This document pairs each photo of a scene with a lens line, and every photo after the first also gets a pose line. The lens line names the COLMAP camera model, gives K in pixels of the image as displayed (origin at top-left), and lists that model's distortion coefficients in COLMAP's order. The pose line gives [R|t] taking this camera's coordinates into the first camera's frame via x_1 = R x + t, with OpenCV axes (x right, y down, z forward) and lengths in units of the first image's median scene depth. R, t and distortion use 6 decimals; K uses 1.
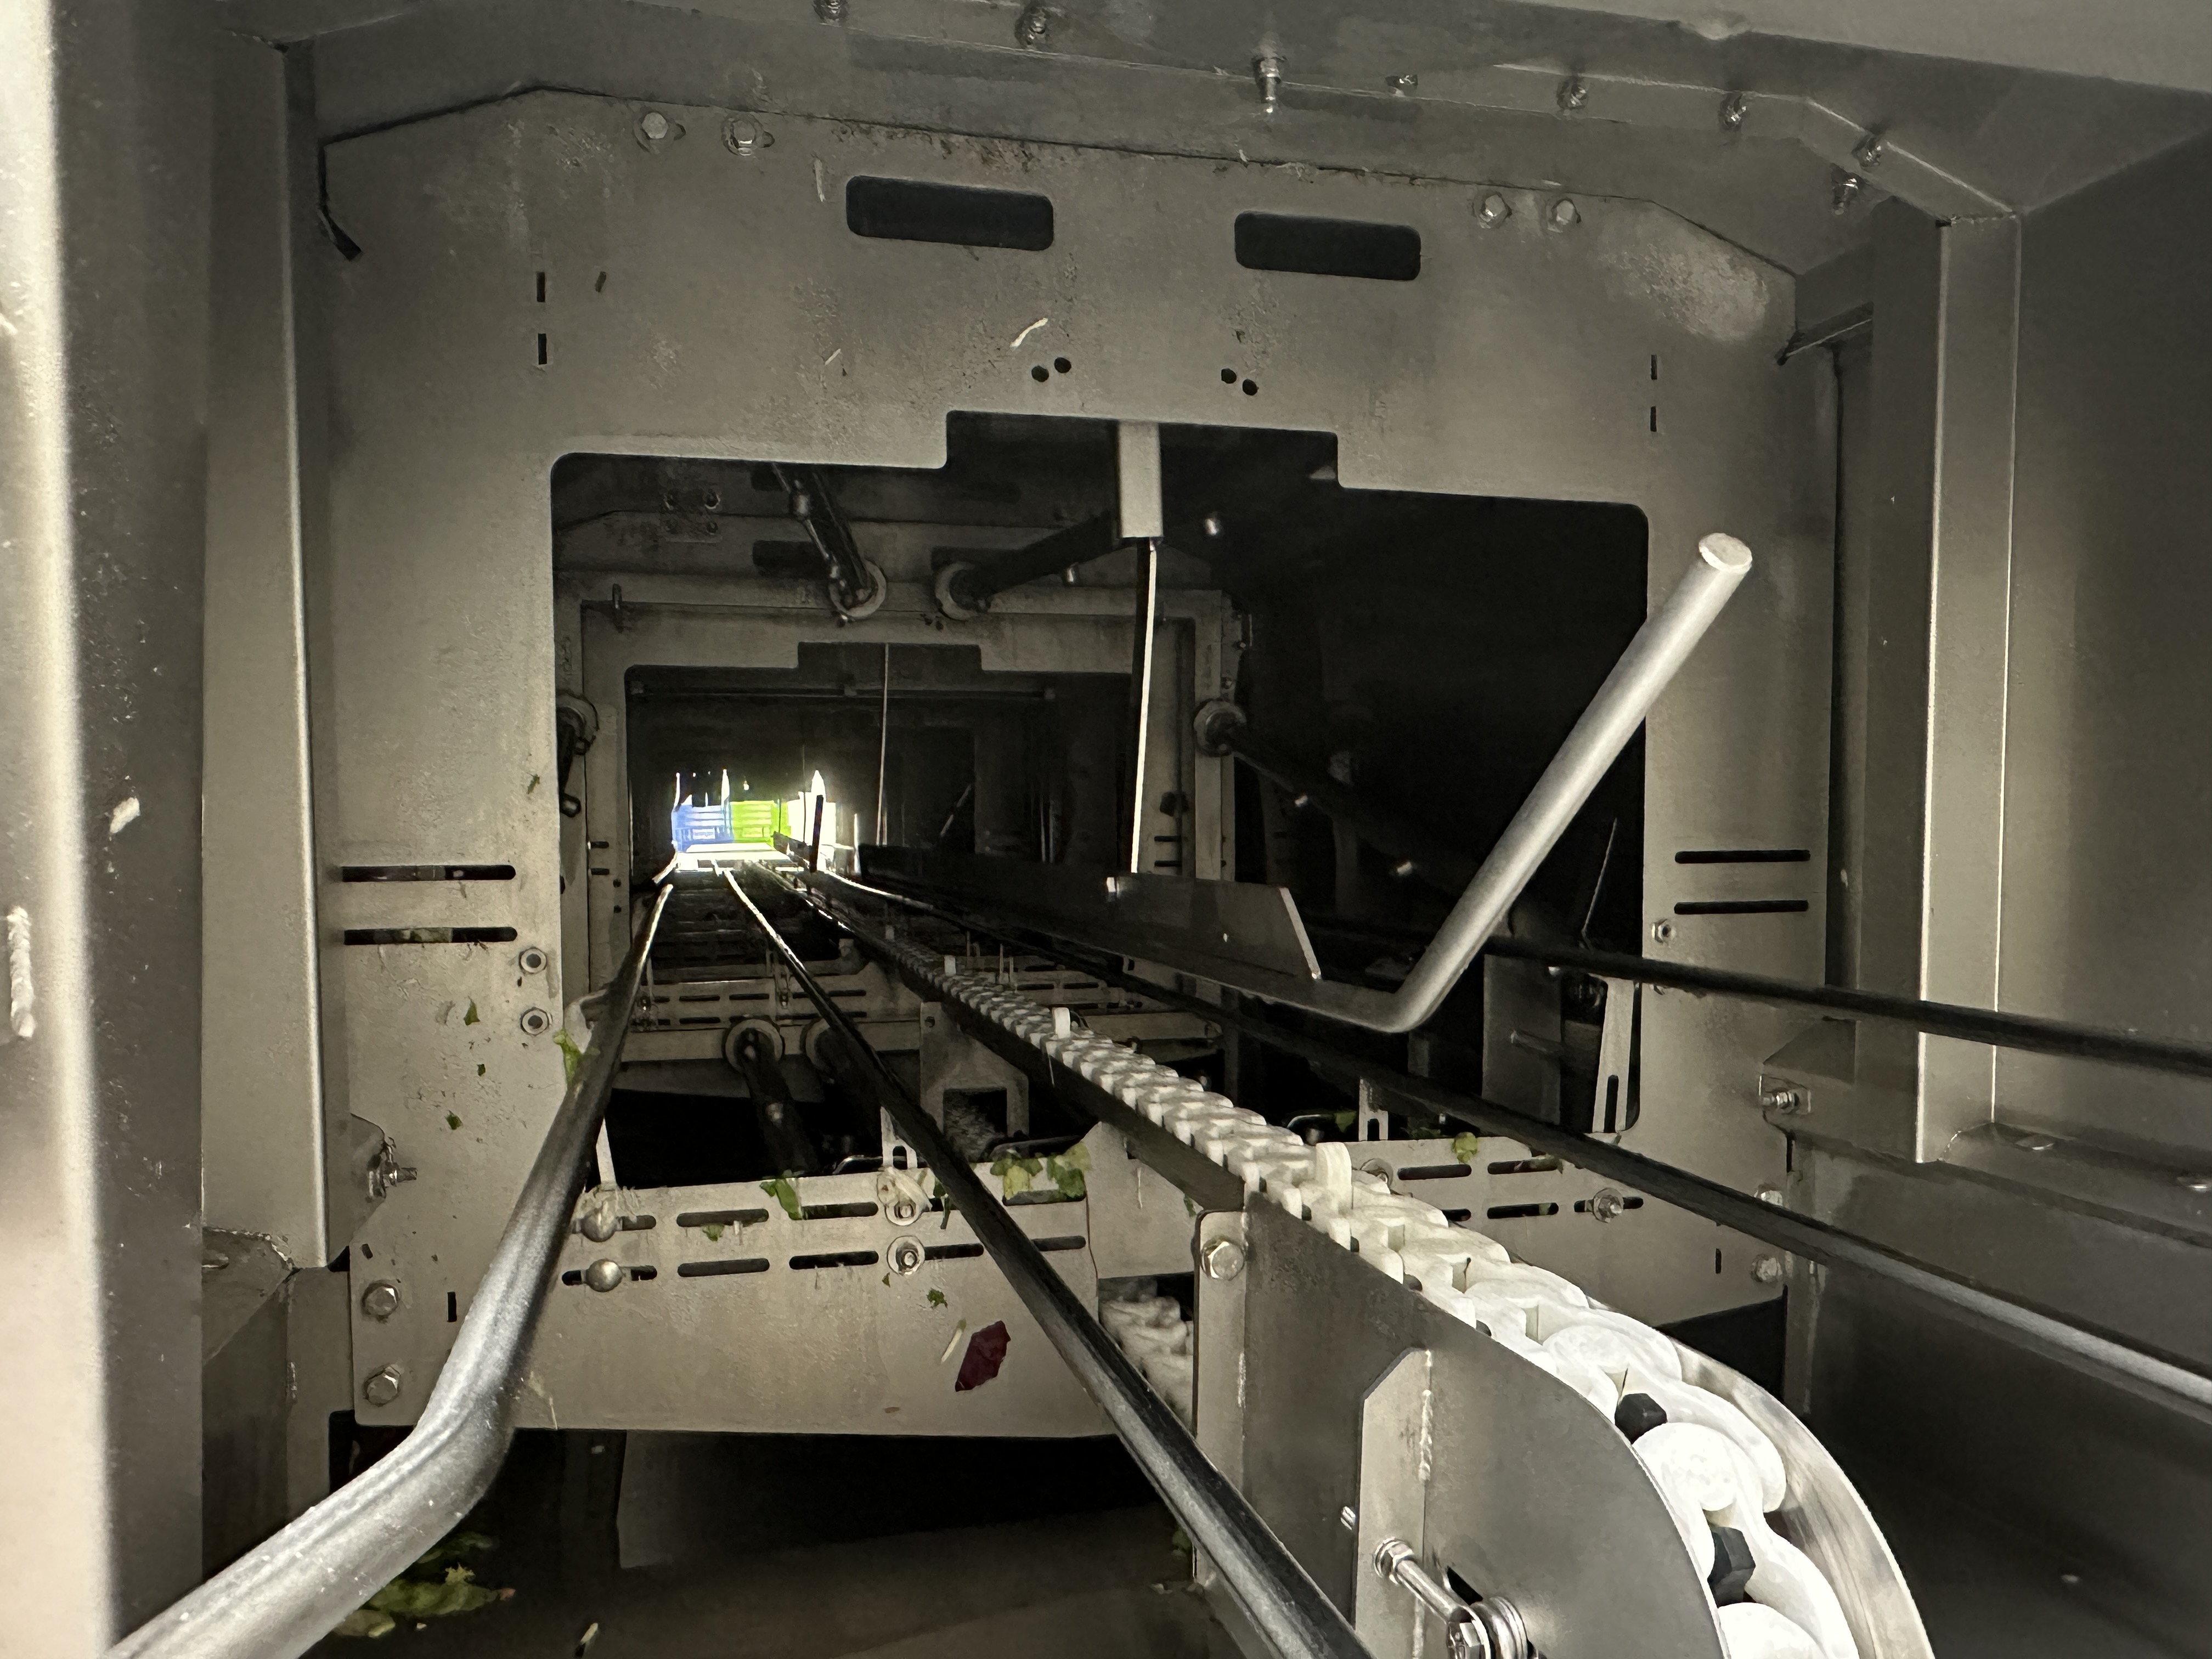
lens RADIAL K [[1569.2, 0, 1068.3], [0, 1569.2, 900.5], [0, 0, 1]] dist [-0.049506, 0.105322]
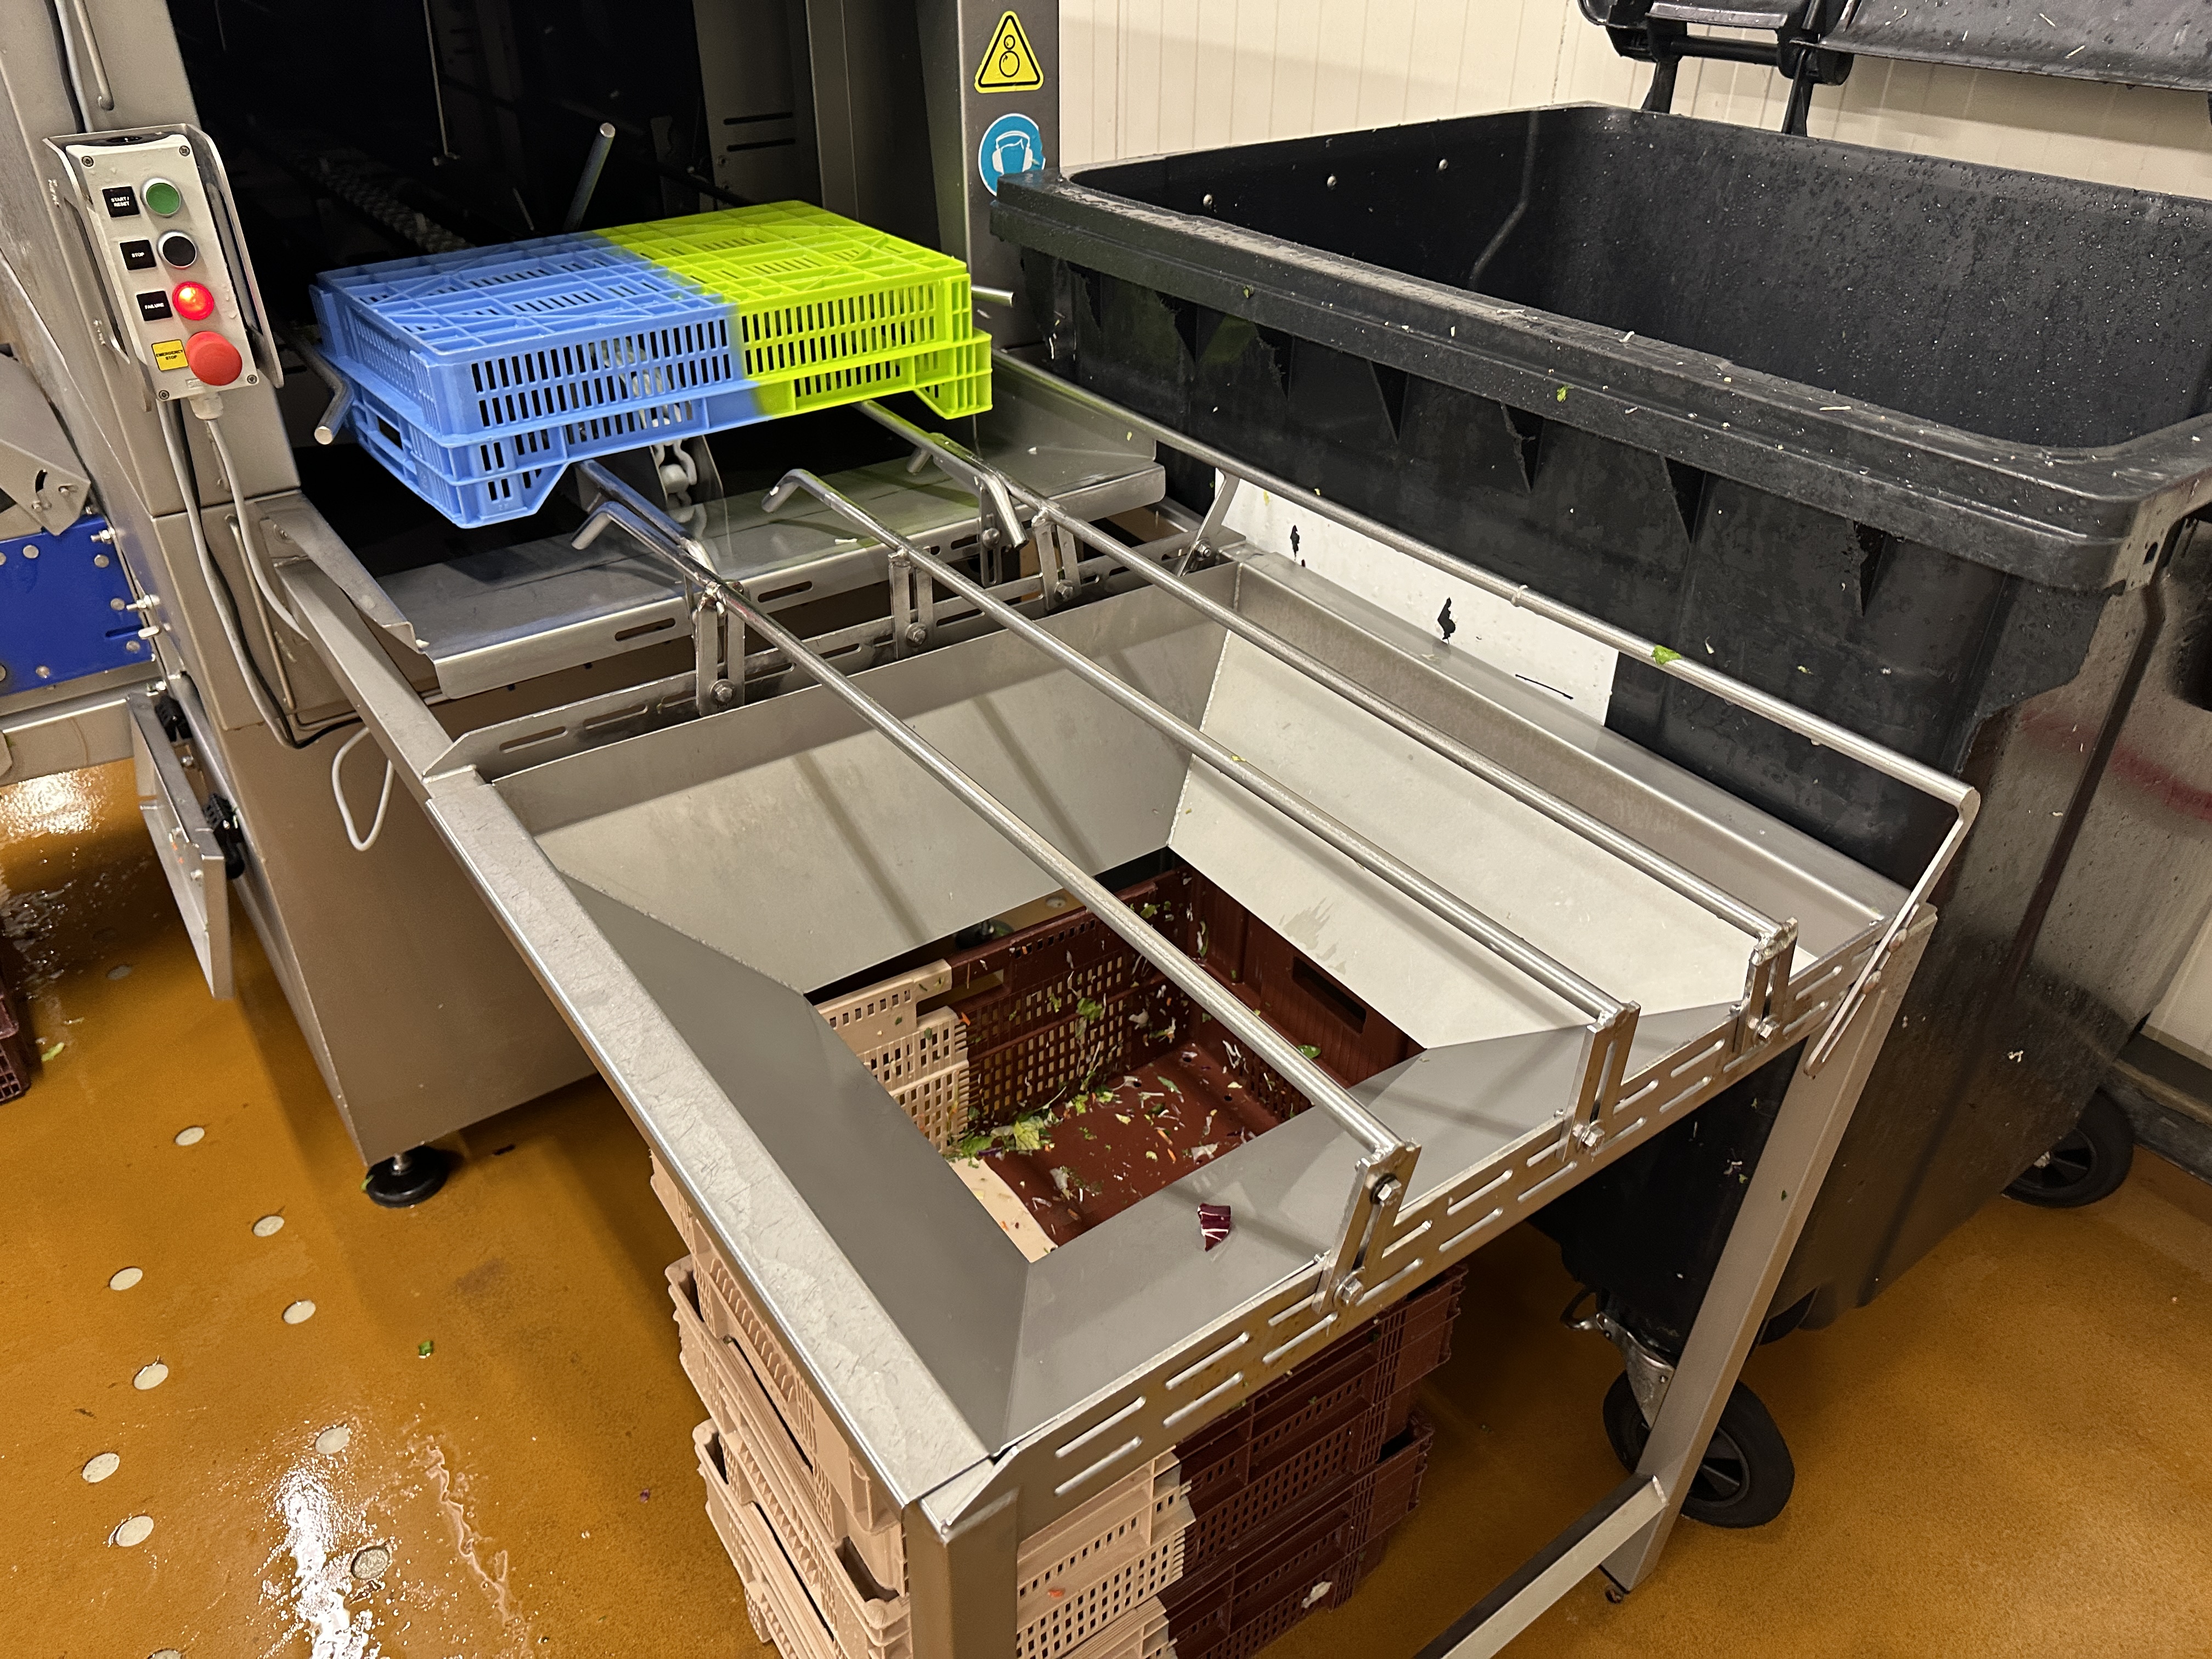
lens RADIAL K [[1548.5, 0, 1096.8], [0, 1548.5, 839.9], [0, 0, 1]] dist [0.036447, -0.051166]
pose [[0.923033, -0.206859, 0.324375, -0.020234], [0.011172, 0.857202, 0.514859, -0.316543], [-0.384559, -0.471608, 0.793537, -1.488047]]
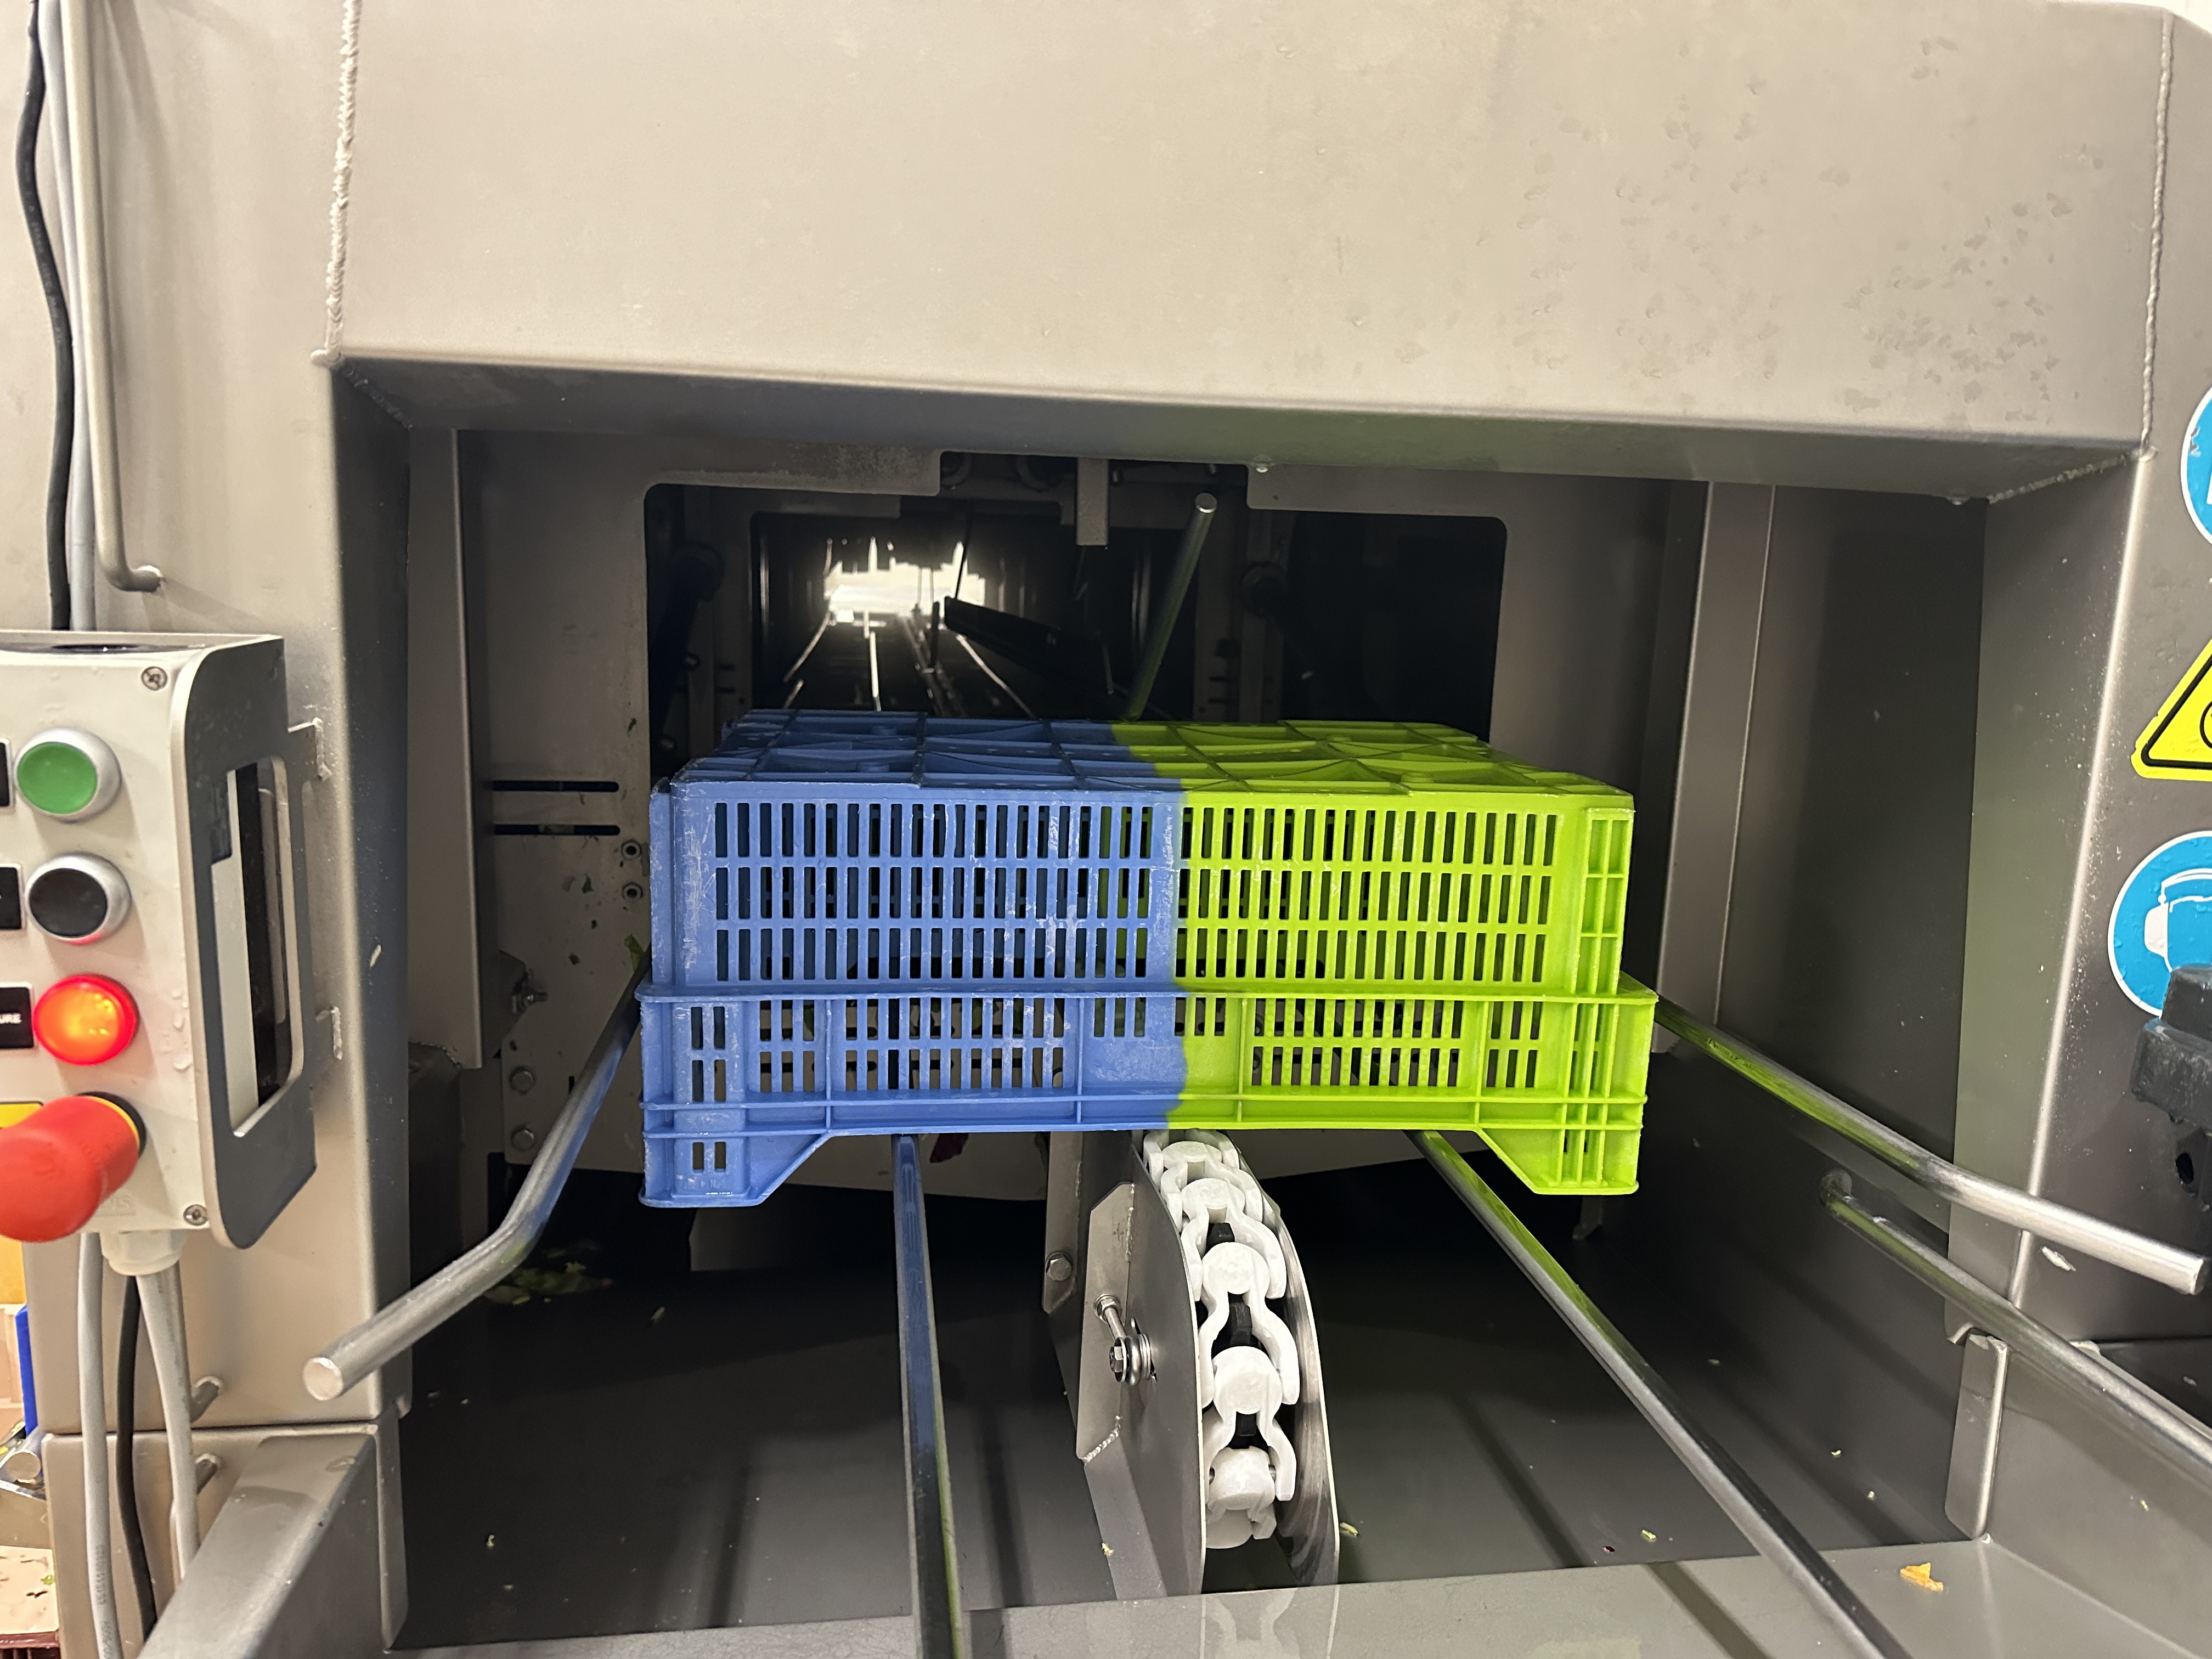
lens RADIAL K [[1551.9, 0, 1123.1], [0, 1551.9, 824.9], [0, 0, 1]] dist [0.116455, -0.177133]
pose [[0.996259, 0.054622, -0.066962, 0.188312], [-0.046099, 0.991360, 0.122804, -0.174999], [0.073091, -0.119257, 0.990169, -0.354486]]
